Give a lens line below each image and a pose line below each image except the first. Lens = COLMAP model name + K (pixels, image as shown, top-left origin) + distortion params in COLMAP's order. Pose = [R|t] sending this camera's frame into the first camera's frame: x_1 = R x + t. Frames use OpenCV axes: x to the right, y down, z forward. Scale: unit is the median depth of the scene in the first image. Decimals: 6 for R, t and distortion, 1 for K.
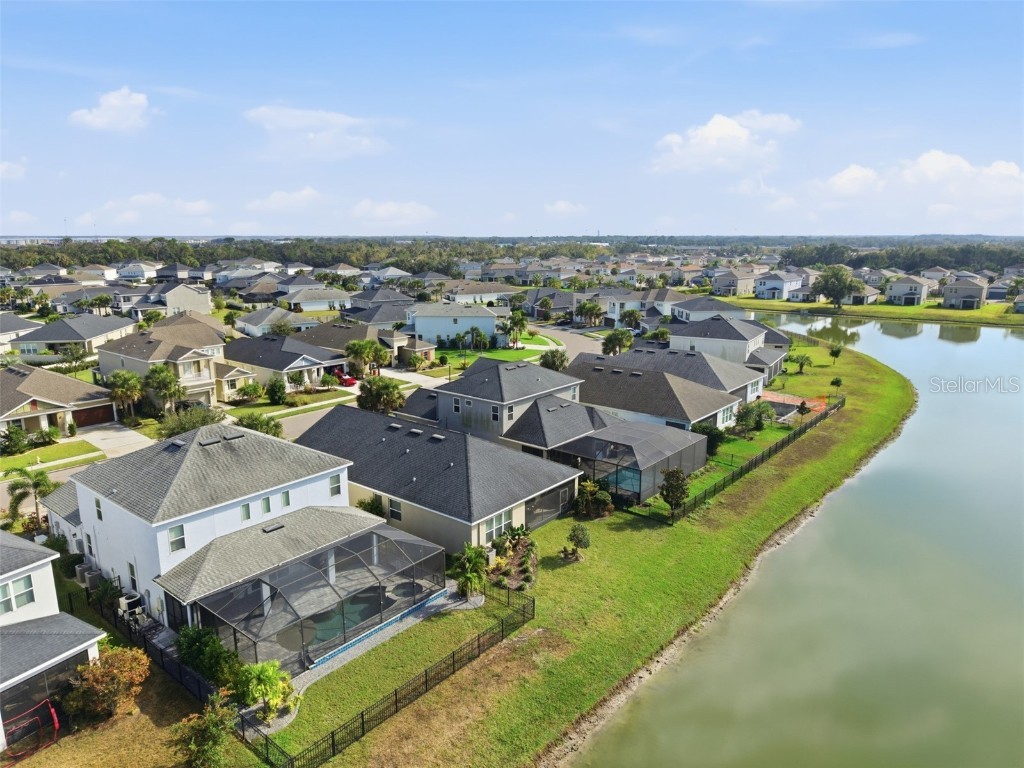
lens RADIAL K [[677.7, 0, 509.4], [0, 677.7, 389.5], [0, 0, 1]] dist [0.050863, -0.054204]
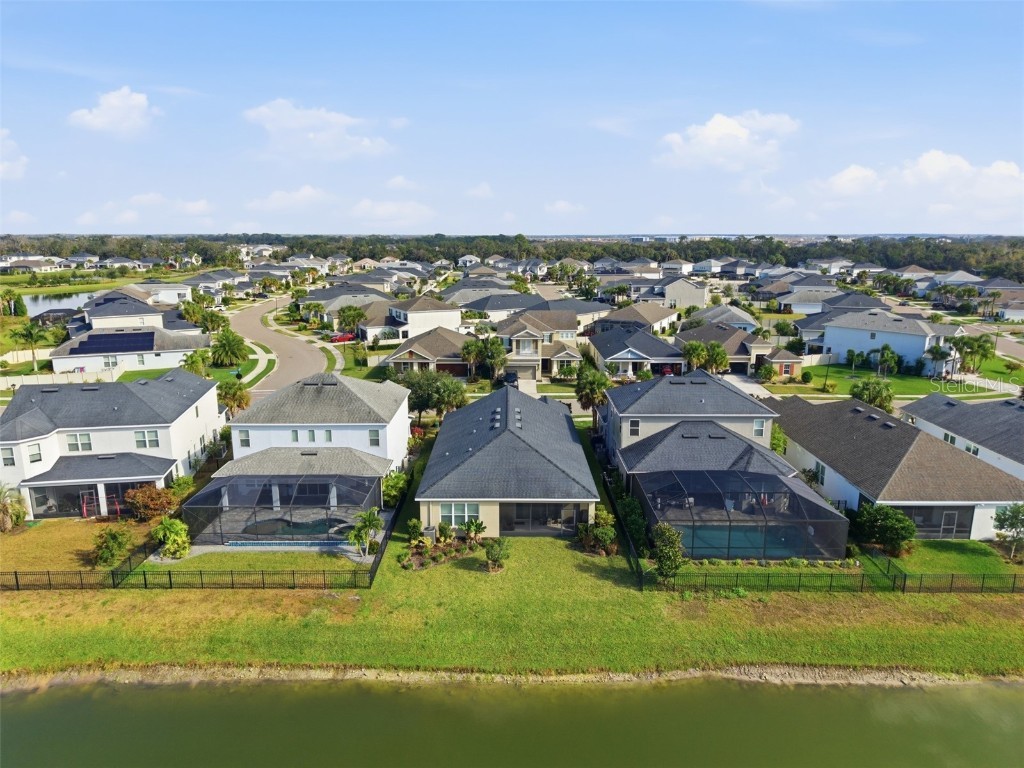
lens RADIAL K [[677.7, 0, 509.4], [0, 677.7, 389.5], [0, 0, 1]] dist [0.050863, -0.054204]
pose [[0.639155, 0.173356, -0.749285, 0.698823], [-0.171451, 0.981864, 0.080916, -0.074383], [0.749724, 0.076748, 0.657285, 0.325878]]
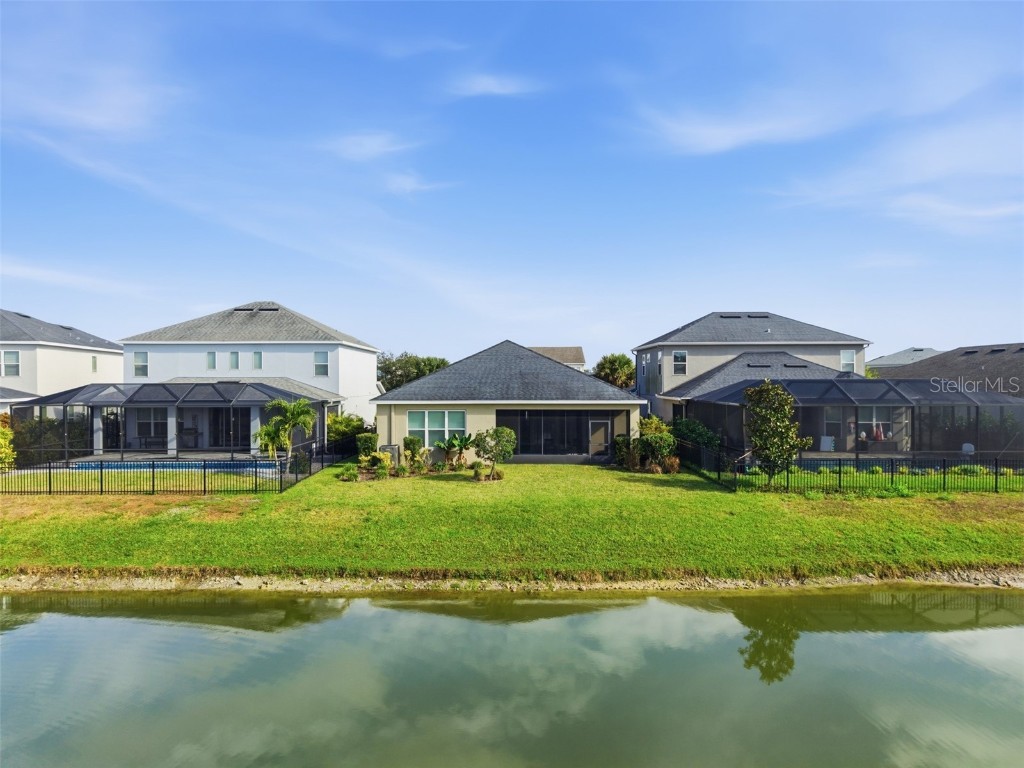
lens RADIAL K [[677.7, 0, 509.4], [0, 677.7, 389.5], [0, 0, 1]] dist [0.050863, -0.054204]
pose [[0.643357, 0.008248, -0.765522, 0.502105], [-0.165710, 0.977736, -0.128732, 0.215434], [0.747416, 0.209675, 0.630401, 0.553347]]
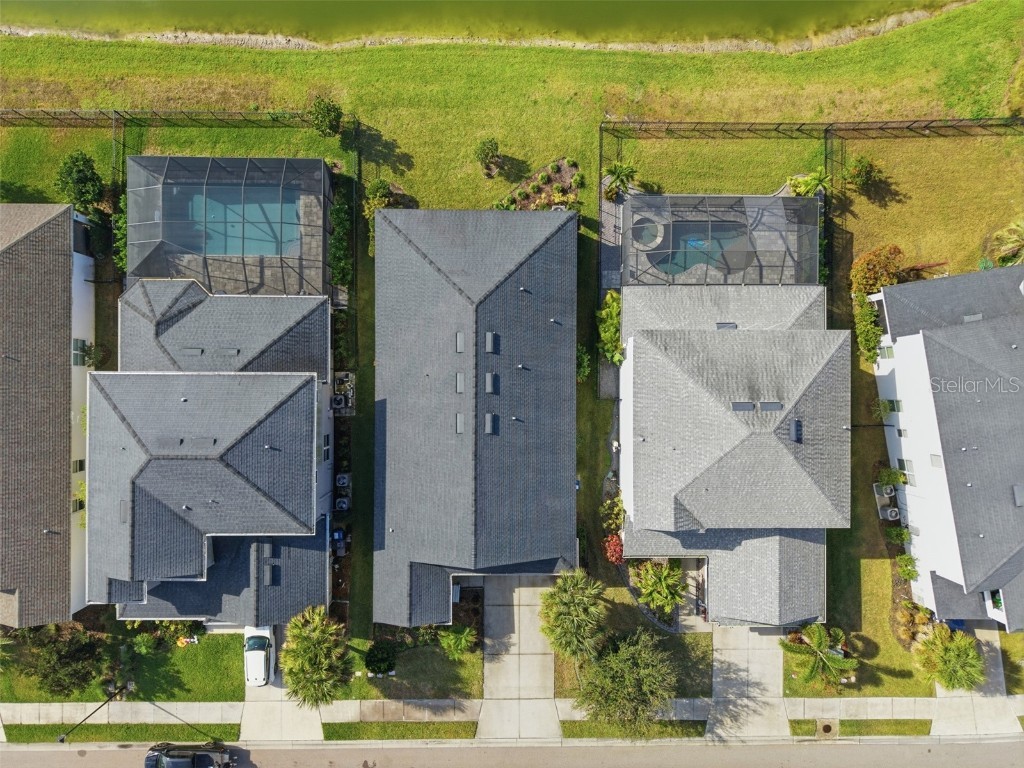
lens RADIAL K [[677.7, 0, 509.4], [0, 677.7, 389.5], [0, 0, 1]] dist [0.050863, -0.054204]
pose [[-0.635436, -0.772032, -0.013718, -0.155790], [0.154183, -0.144272, 0.977452, -0.712616], [-0.756604, 0.618993, 0.210710, 0.868610]]
